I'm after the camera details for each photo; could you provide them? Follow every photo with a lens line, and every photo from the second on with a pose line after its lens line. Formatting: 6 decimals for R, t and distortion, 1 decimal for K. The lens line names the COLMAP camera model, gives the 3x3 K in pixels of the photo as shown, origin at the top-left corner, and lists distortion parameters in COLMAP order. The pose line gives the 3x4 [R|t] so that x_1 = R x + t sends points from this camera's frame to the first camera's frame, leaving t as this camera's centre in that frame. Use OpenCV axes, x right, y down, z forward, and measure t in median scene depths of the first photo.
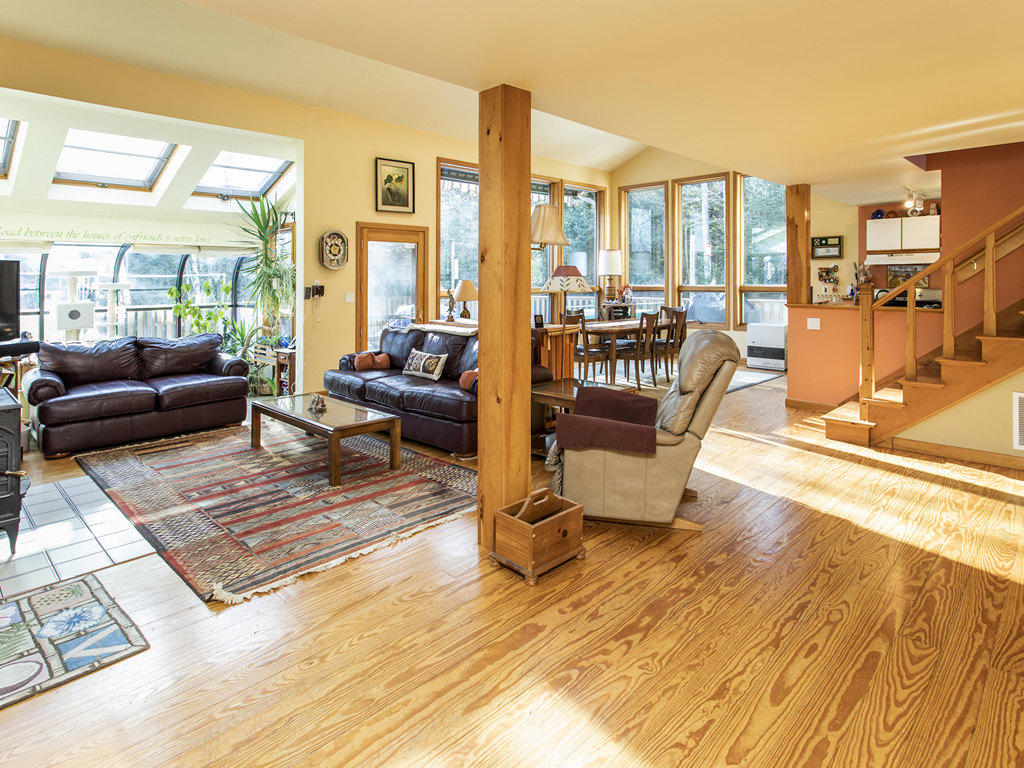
lens RADIAL K [[571.5, 0, 512.0], [0, 571.5, 384.0], [0, 0, 1]] dist [0.003192, 0.000314]
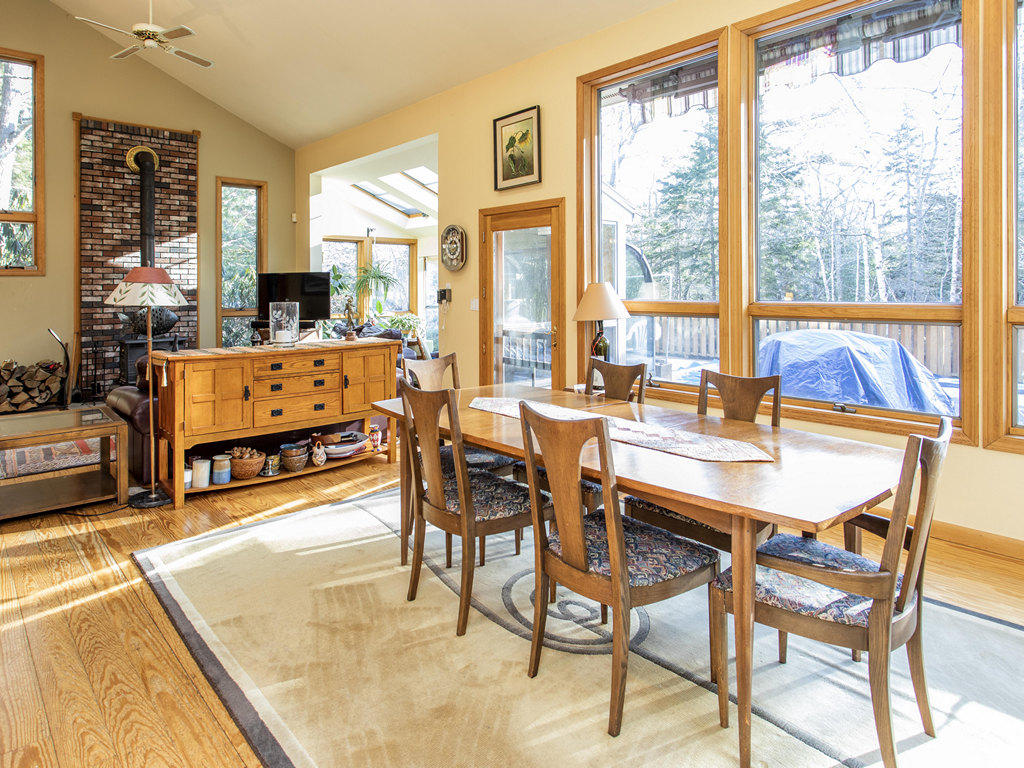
lens RADIAL K [[587.3, 0, 512.0], [0, 587.3, 384.0], [0, 0, 1]] dist [-0.007396, 0.000539]
pose [[-0.073444, 0.171854, -0.982381, 0.561744], [-0.170496, 0.968376, 0.182150, -0.199513], [0.982617, 0.180870, -0.041821, 1.089431]]
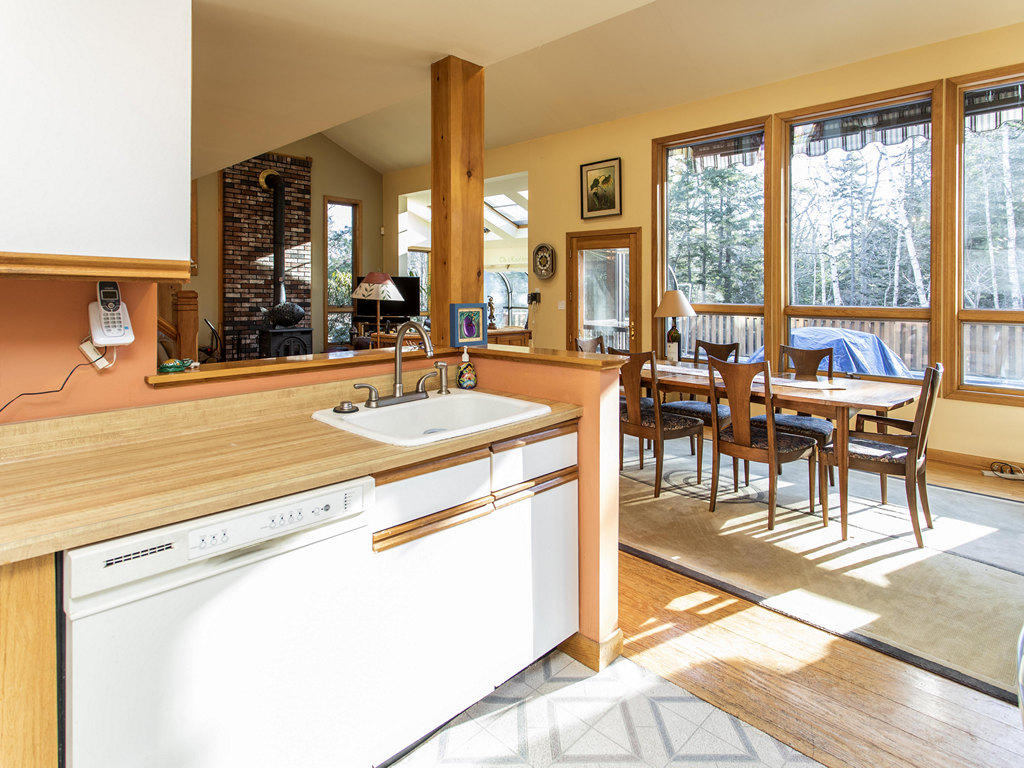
lens RADIAL K [[571.5, 0, 512.0], [0, 571.5, 384.0], [0, 0, 1]] dist [0.003192, 0.000314]
pose [[-0.002434, 0.166651, -0.986013, 0.783178], [-0.189700, 0.968035, 0.164081, -0.164928], [0.981839, 0.187446, 0.029258, 0.900775]]
